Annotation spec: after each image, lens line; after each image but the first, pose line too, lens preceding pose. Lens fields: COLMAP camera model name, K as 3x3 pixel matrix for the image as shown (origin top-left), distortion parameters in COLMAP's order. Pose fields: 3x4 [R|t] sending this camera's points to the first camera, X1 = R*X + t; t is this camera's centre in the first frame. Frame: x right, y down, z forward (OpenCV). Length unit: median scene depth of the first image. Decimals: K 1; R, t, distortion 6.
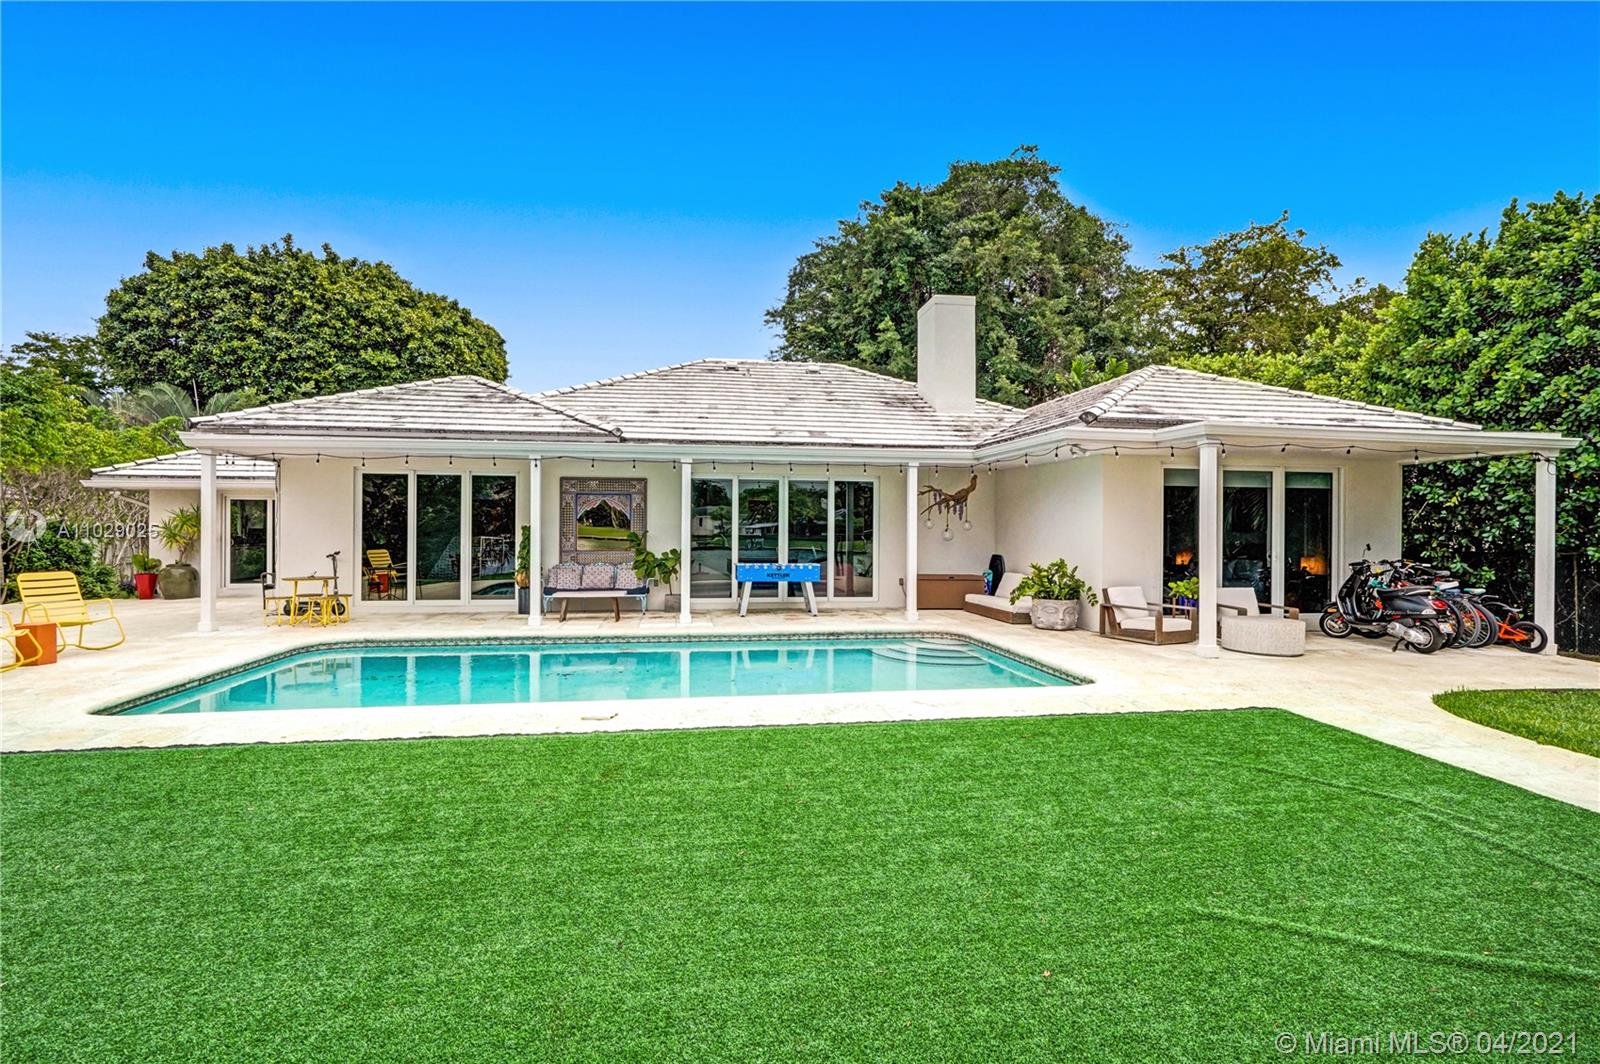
lens RADIAL K [[766.4, 0, 784.6], [0, 766.4, 527.2], [0, 0, 1]] dist [-0.006369, 0.008255]
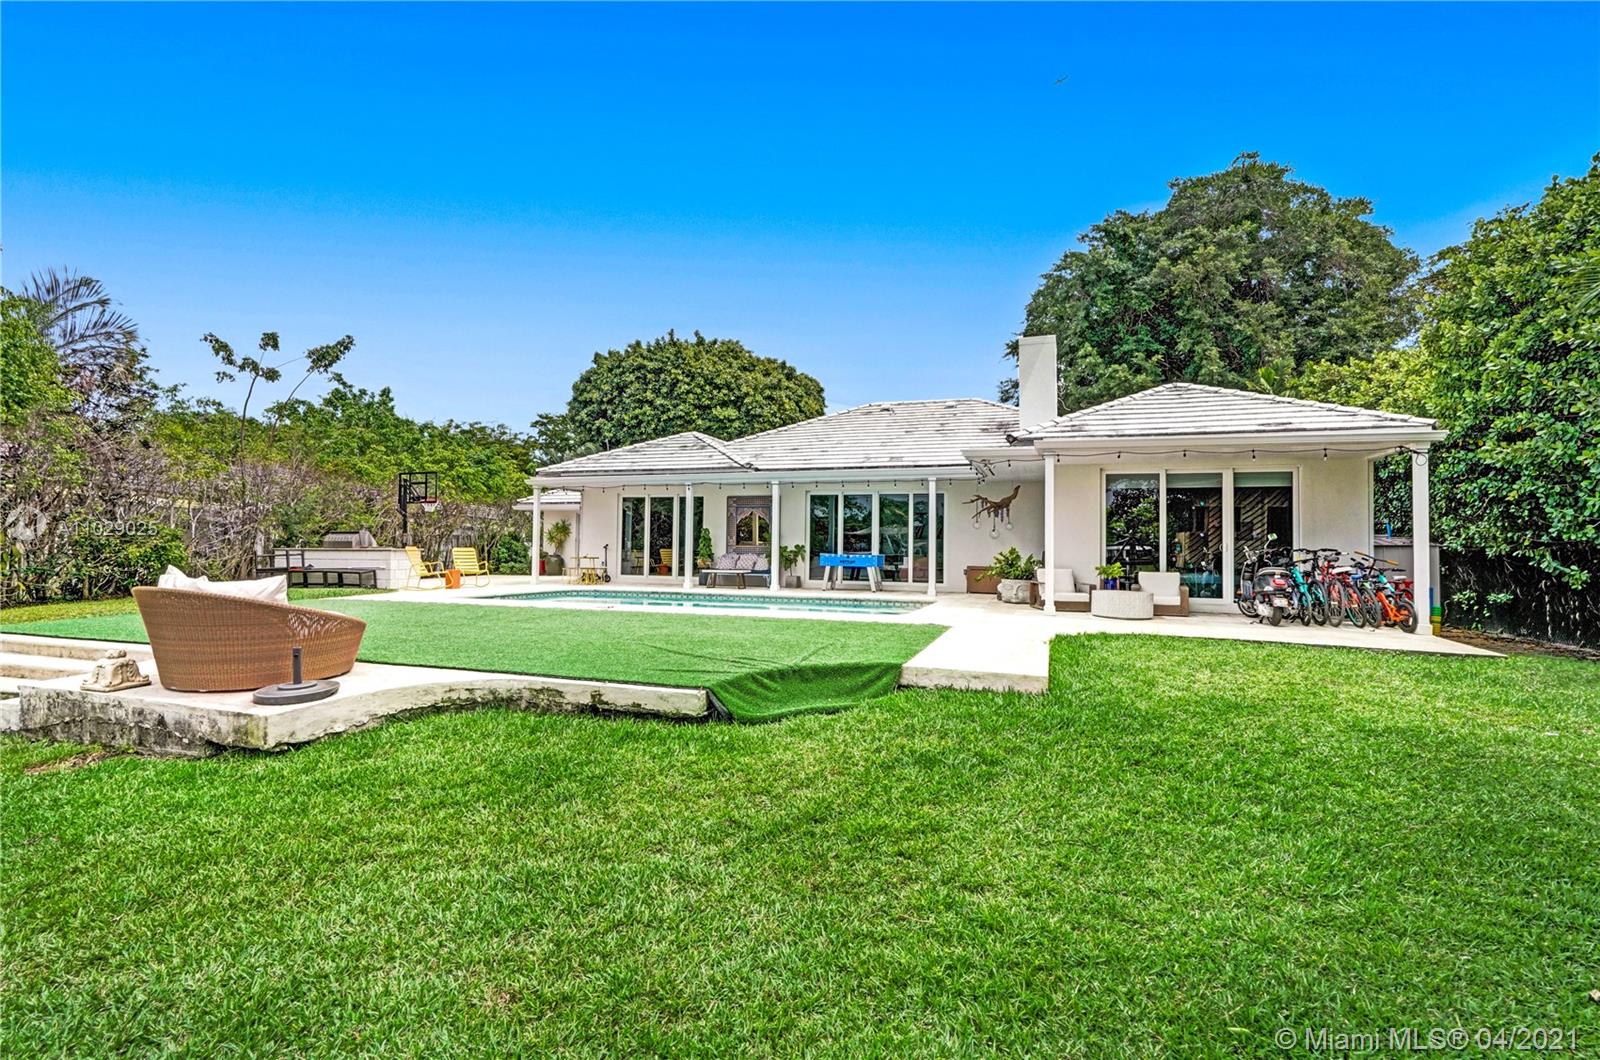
lens RADIAL K [[766.4, 0, 816.1], [0, 766.4, 532.8], [0, 0, 1]] dist [-0.006369, 0.008255]
pose [[0.888851, -0.006587, -0.458148, 0.223554], [-0.004326, 0.999731, -0.022766, 0.016181], [0.458175, 0.022217, 0.888584, -0.103769]]
